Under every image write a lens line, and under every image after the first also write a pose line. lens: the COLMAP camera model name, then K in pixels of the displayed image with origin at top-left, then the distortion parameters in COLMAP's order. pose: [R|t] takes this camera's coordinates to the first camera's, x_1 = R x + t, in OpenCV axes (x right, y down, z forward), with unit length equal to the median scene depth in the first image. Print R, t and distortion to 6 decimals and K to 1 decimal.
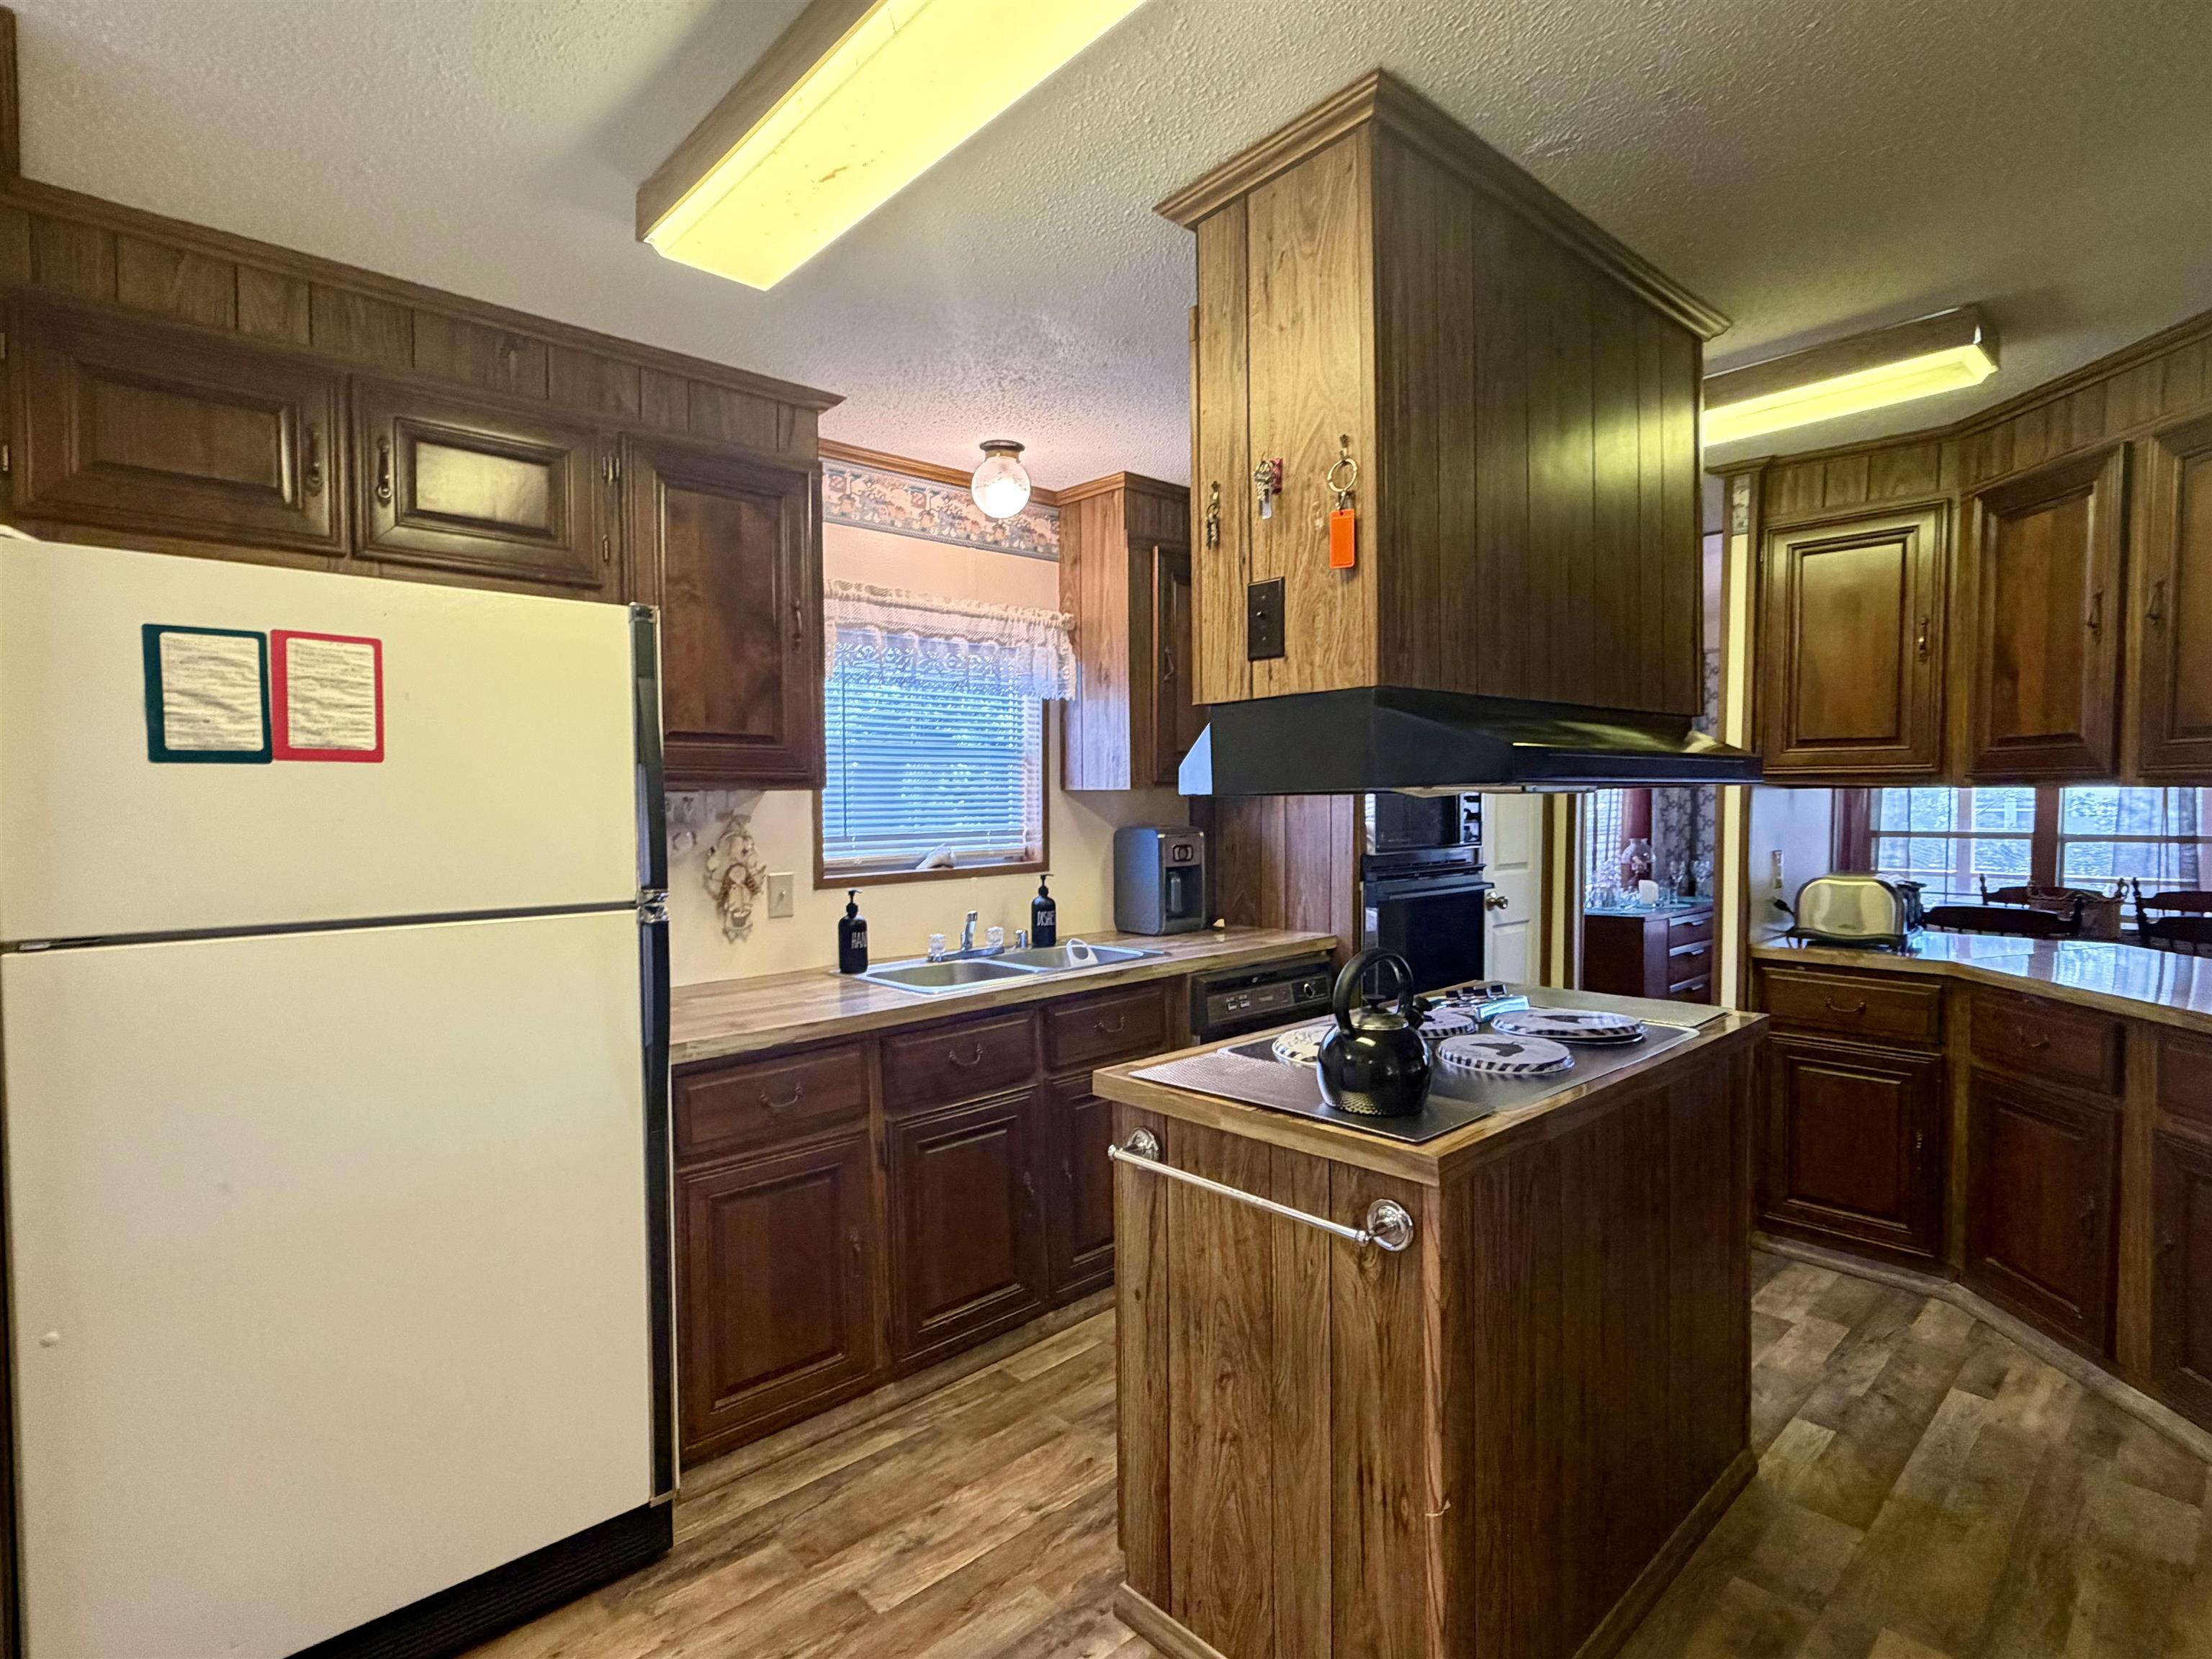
lens RADIAL K [[1047.9, 0, 1106.0], [0, 1047.9, 829.5], [0, 0, 1]] dist [-0.002174, -0.000056]
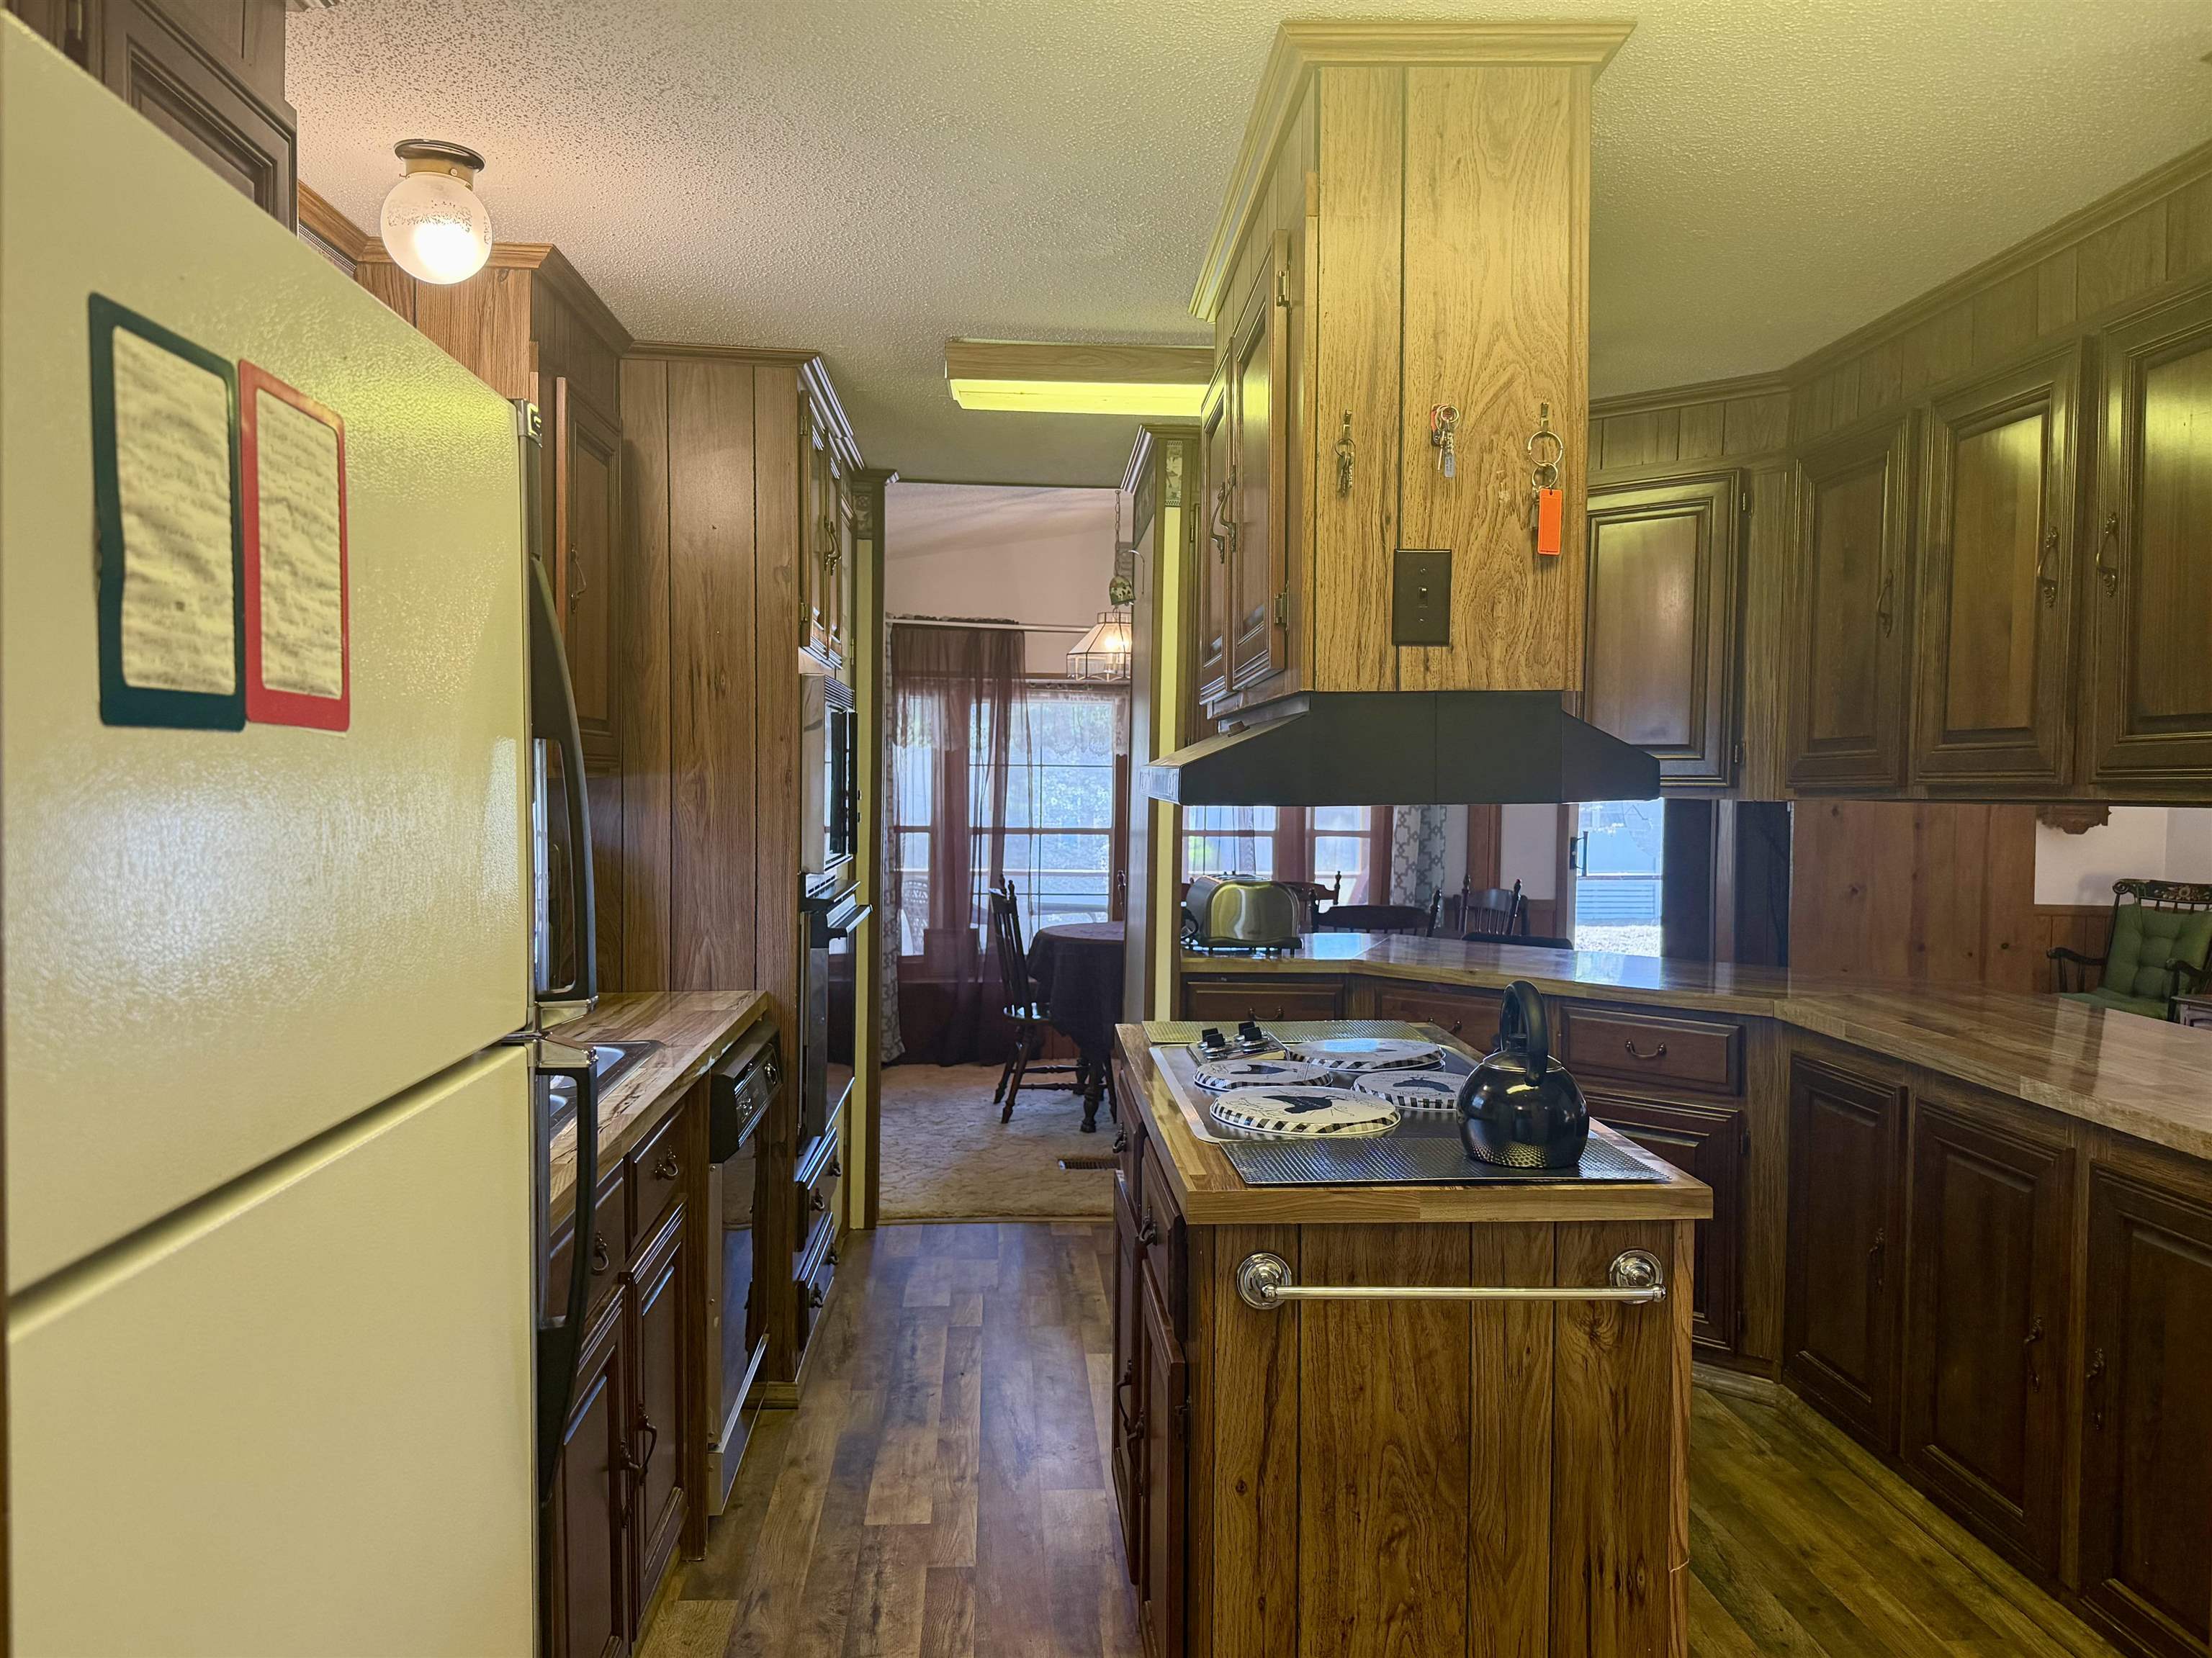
lens RADIAL K [[1509.6, 0, 1106.0], [0, 1509.6, 829.0], [0, 0, 1]] dist [0.079237, -0.127534]
pose [[0.664758, -0.011227, 0.746975, -0.931407], [0.010457, 0.999929, 0.005722, -0.027690], [-0.746986, 0.004007, 0.664828, 0.402977]]
